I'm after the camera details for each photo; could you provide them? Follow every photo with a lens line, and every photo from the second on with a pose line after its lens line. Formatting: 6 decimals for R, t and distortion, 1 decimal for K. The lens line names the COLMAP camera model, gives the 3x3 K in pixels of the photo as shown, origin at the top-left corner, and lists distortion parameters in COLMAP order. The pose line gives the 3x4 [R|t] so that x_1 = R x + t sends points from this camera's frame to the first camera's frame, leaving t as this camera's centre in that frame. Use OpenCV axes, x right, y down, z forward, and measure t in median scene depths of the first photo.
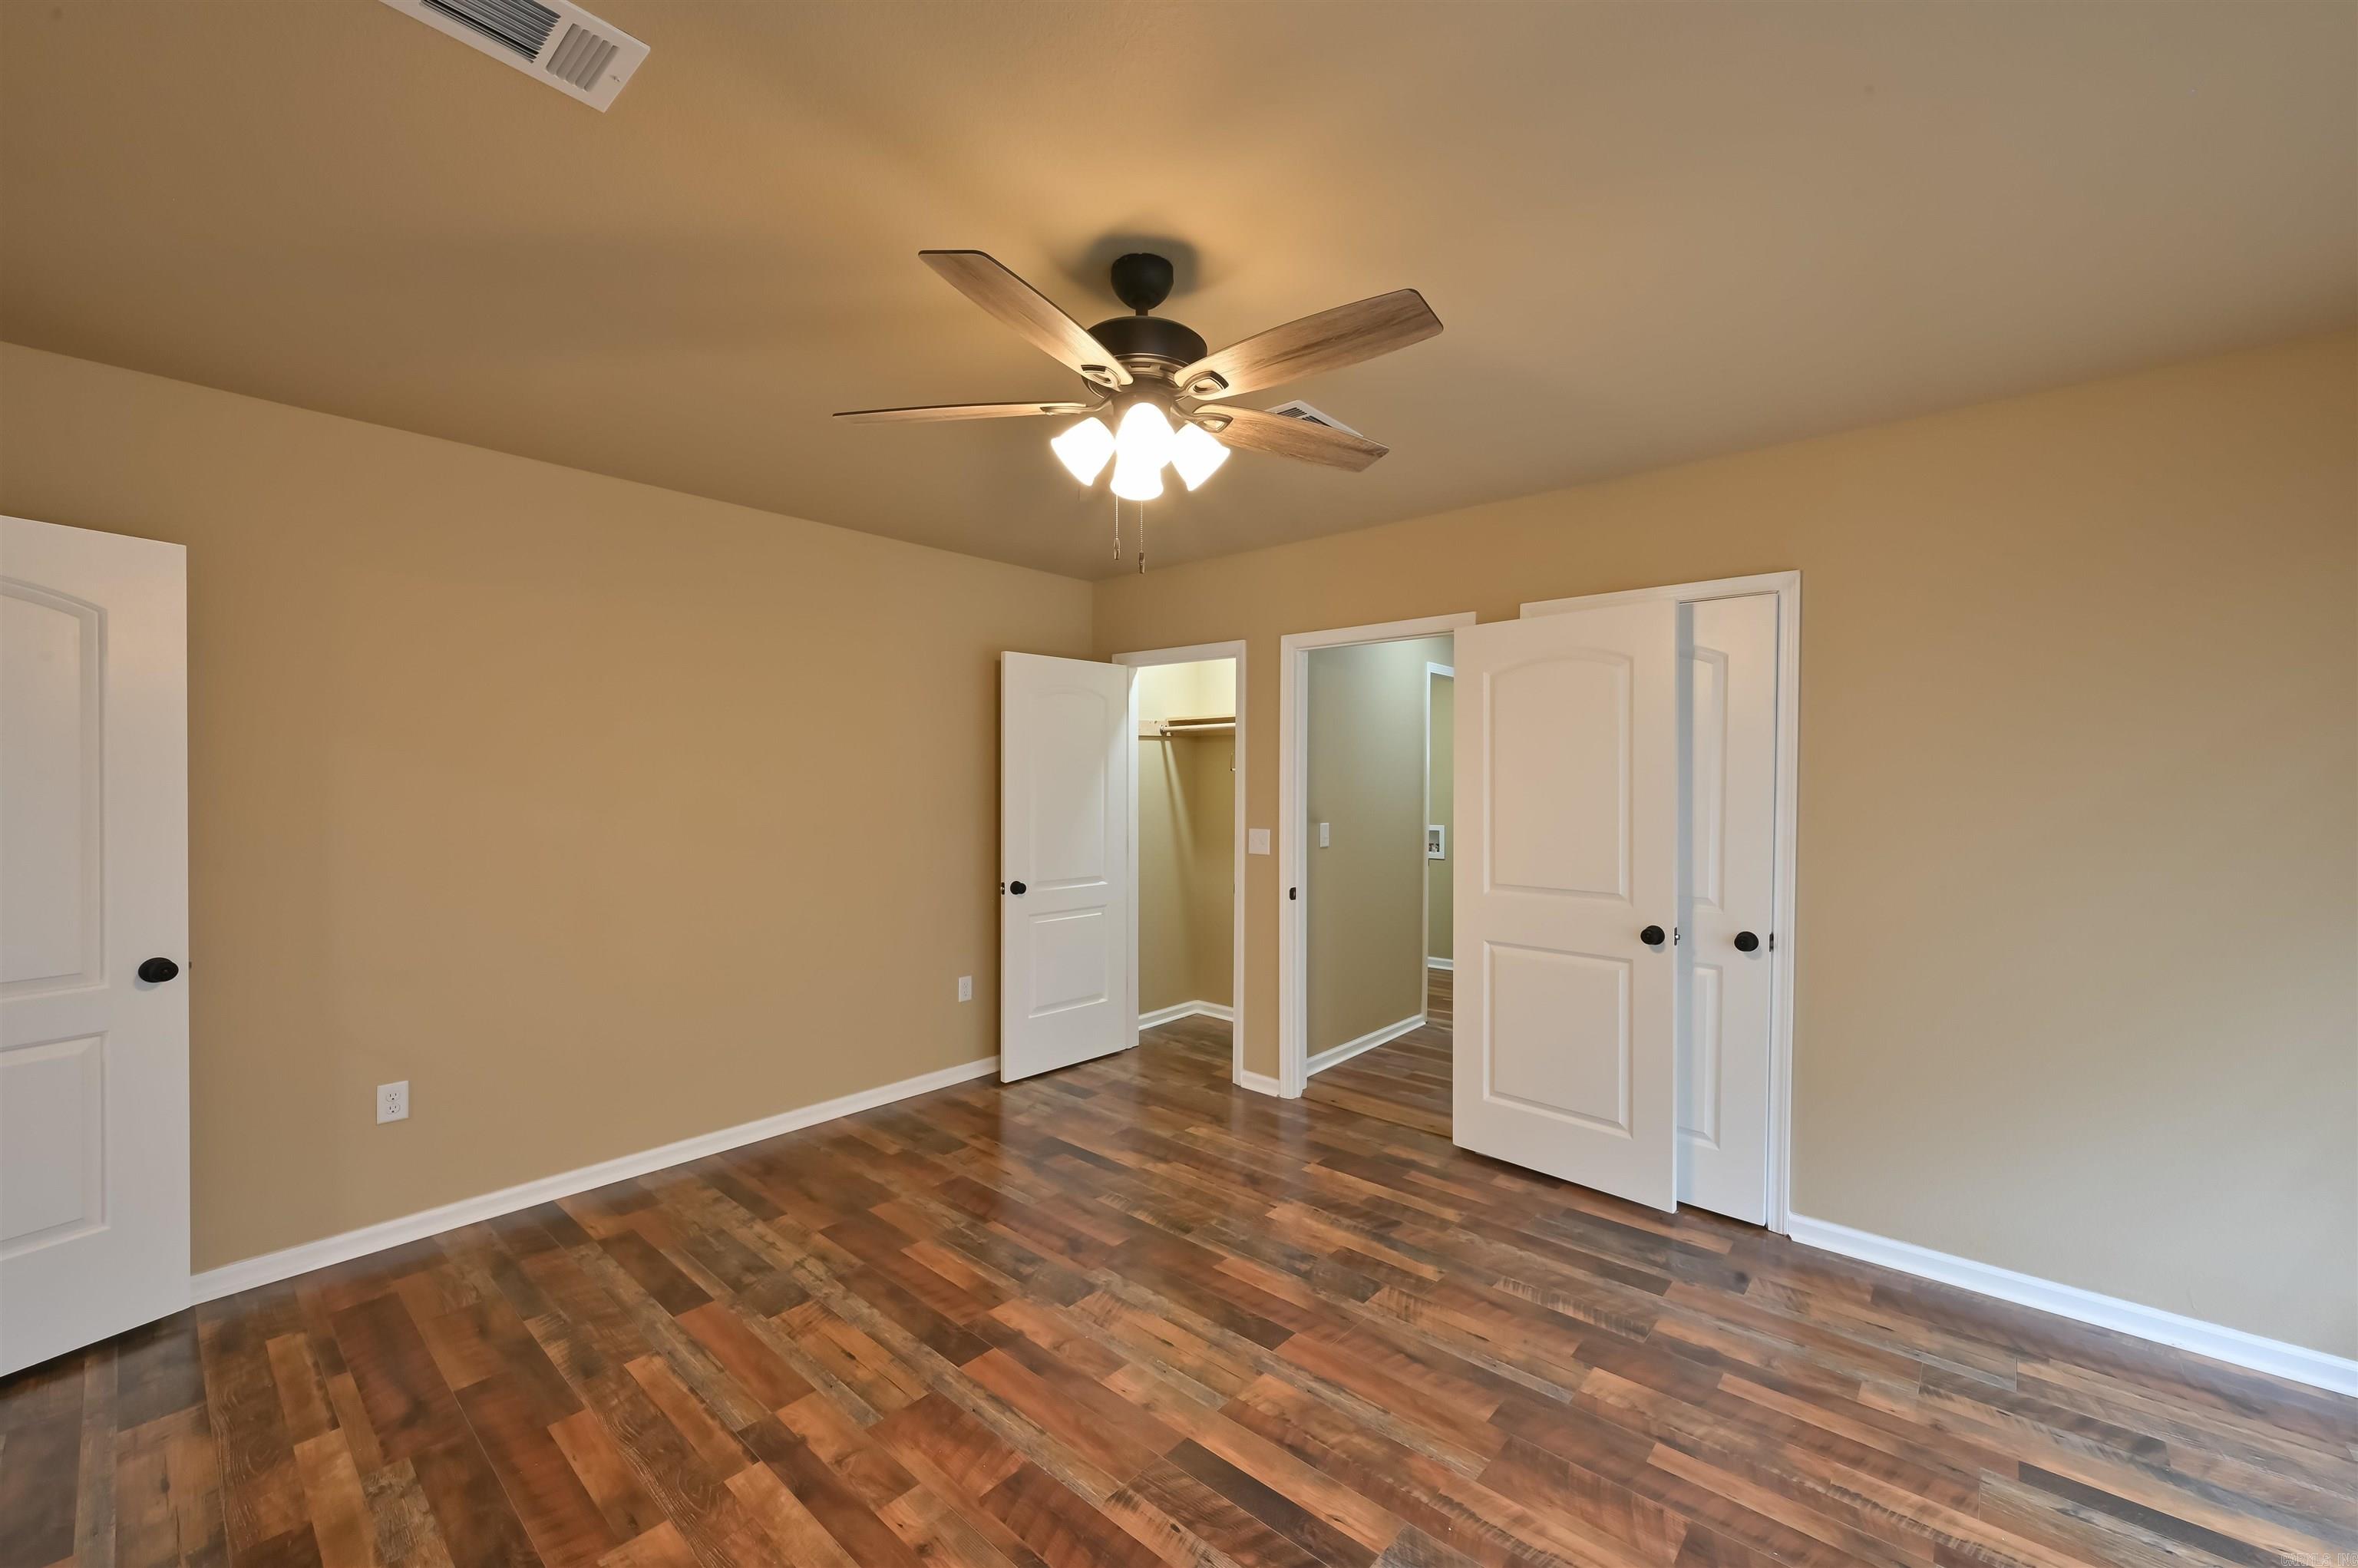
lens RADIAL K [[933.5, 0, 1182.7], [0, 933.5, 777.0], [0, 0, 1]] dist [-0.002267, -0.000249]
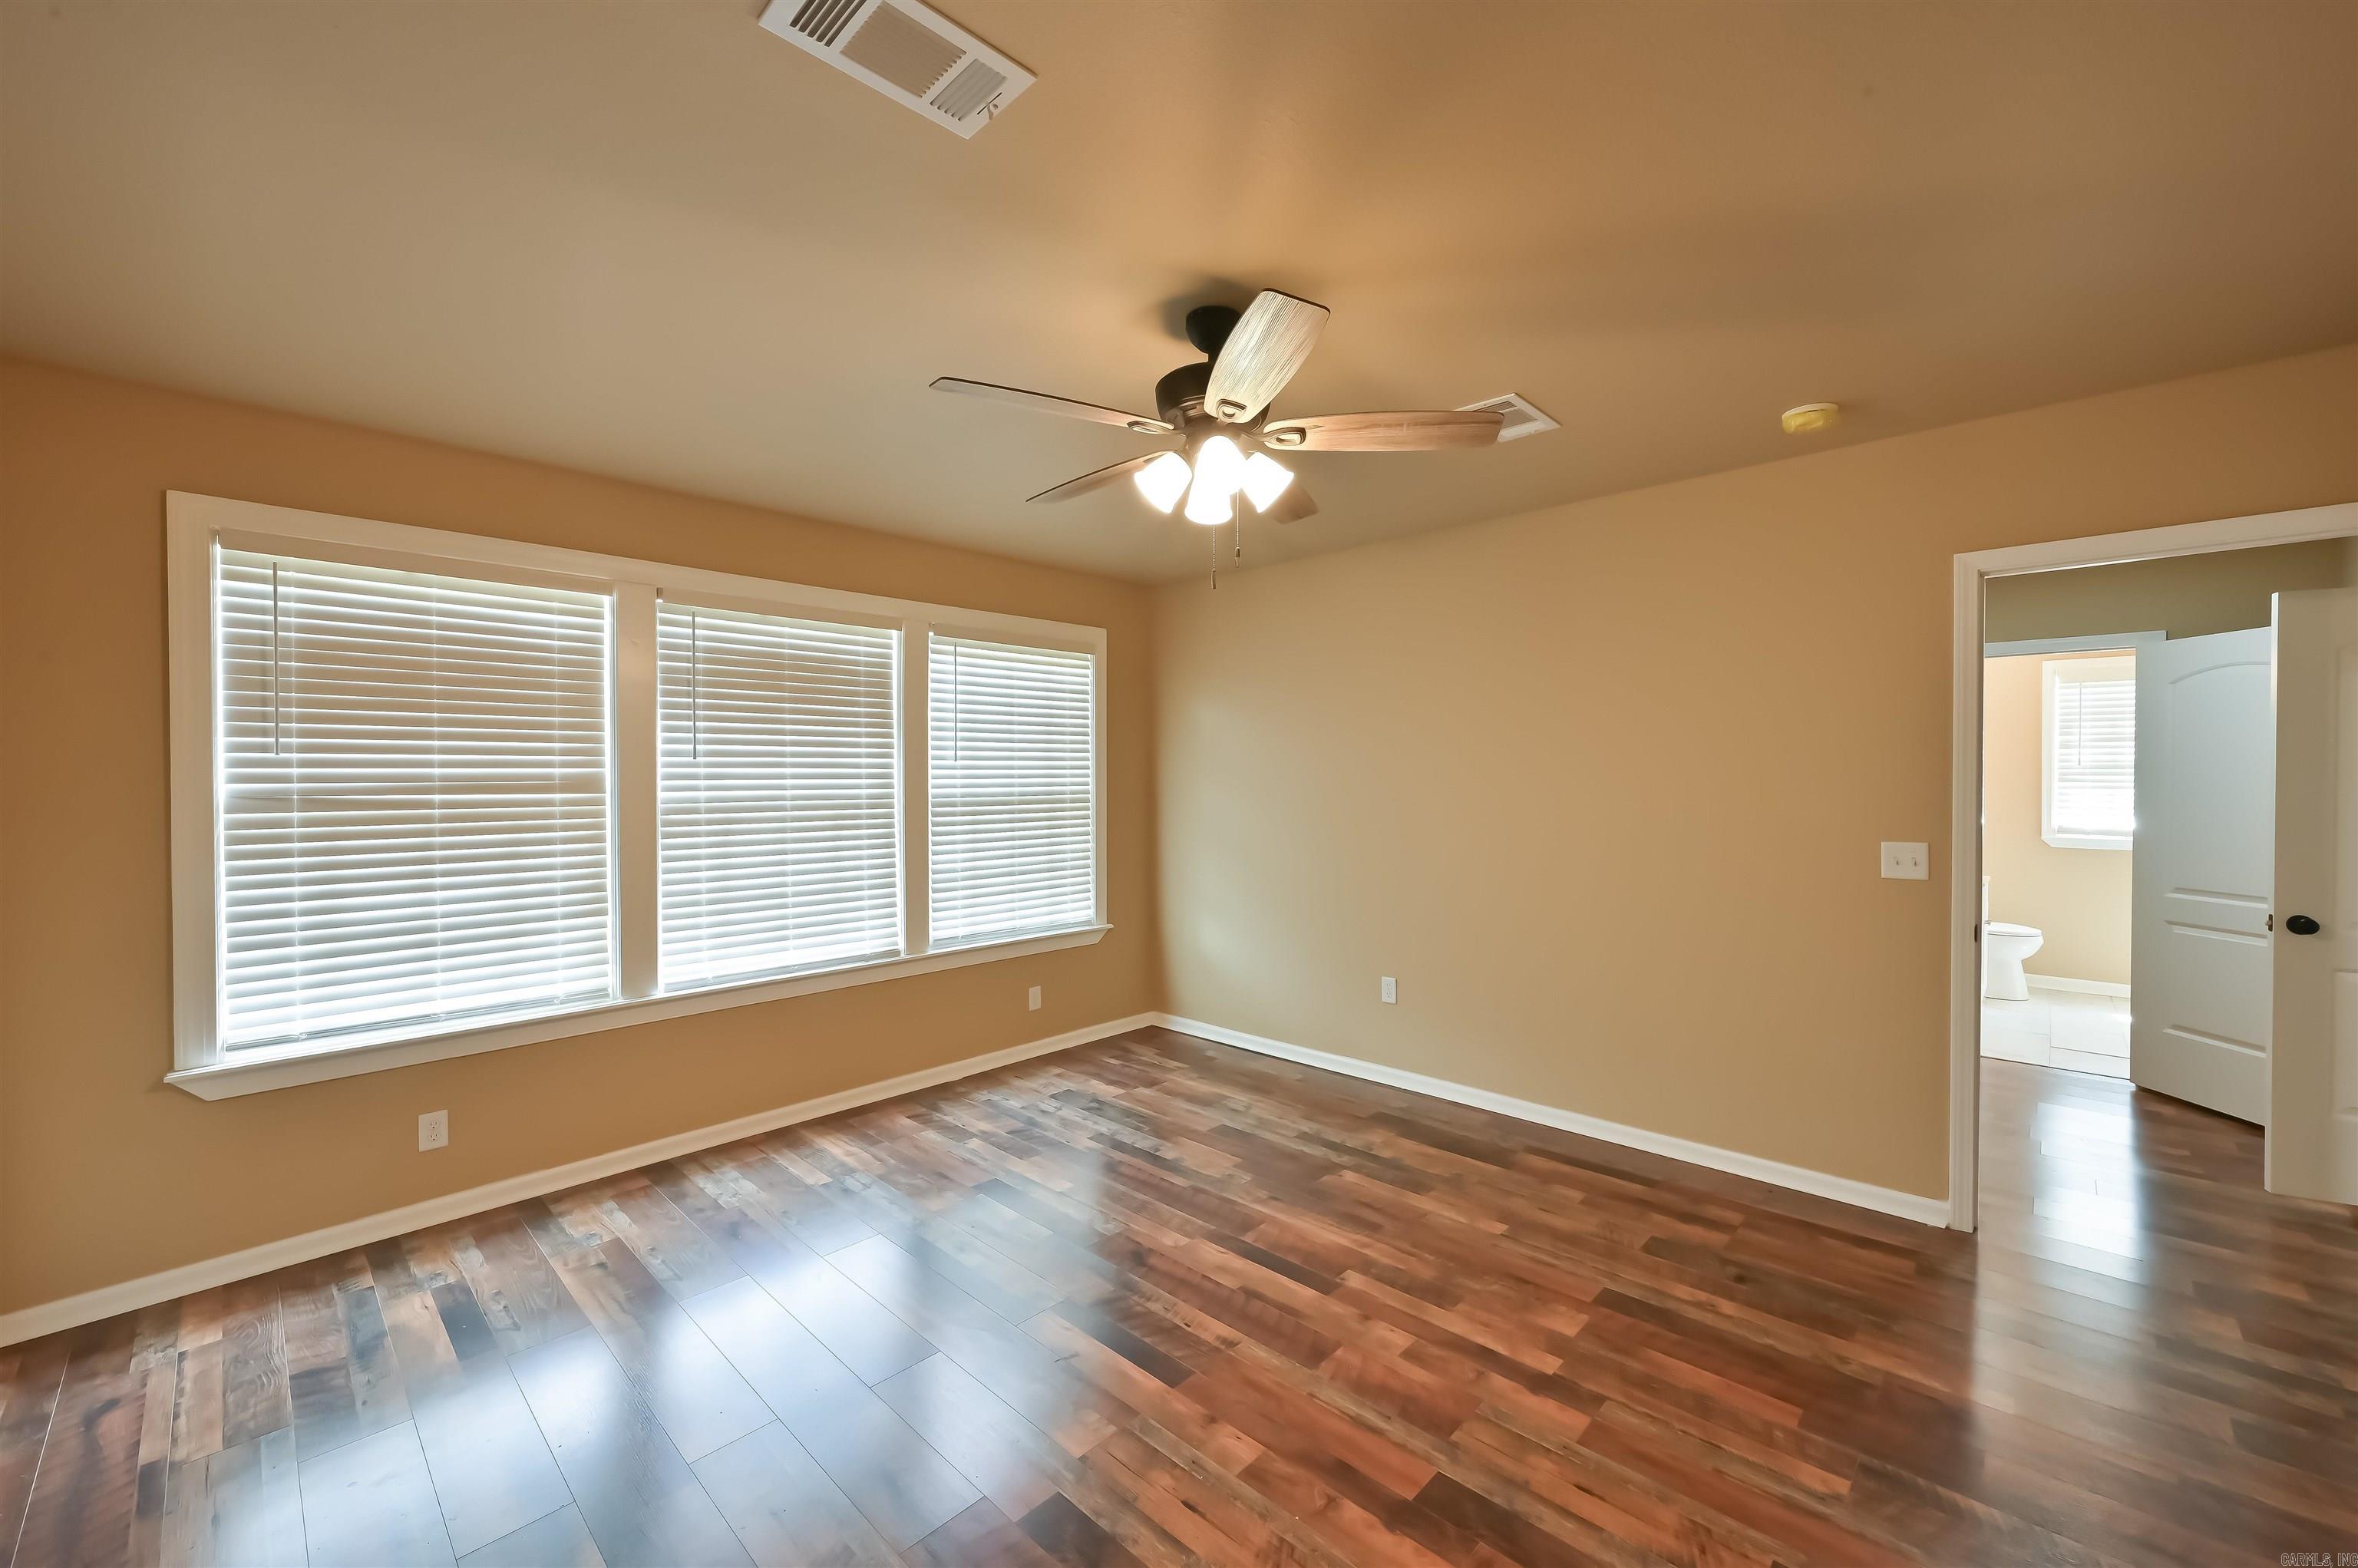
lens RADIAL K [[933.5, 0, 1182.7], [0, 933.5, 777.0], [0, 0, 1]] dist [-0.002267, -0.000249]
pose [[-0.999192, 0.002234, 0.040140, -0.047303], [0.002089, 0.999991, -0.003651, 0.009936], [-0.040148, -0.003565, -0.999187, 1.949817]]
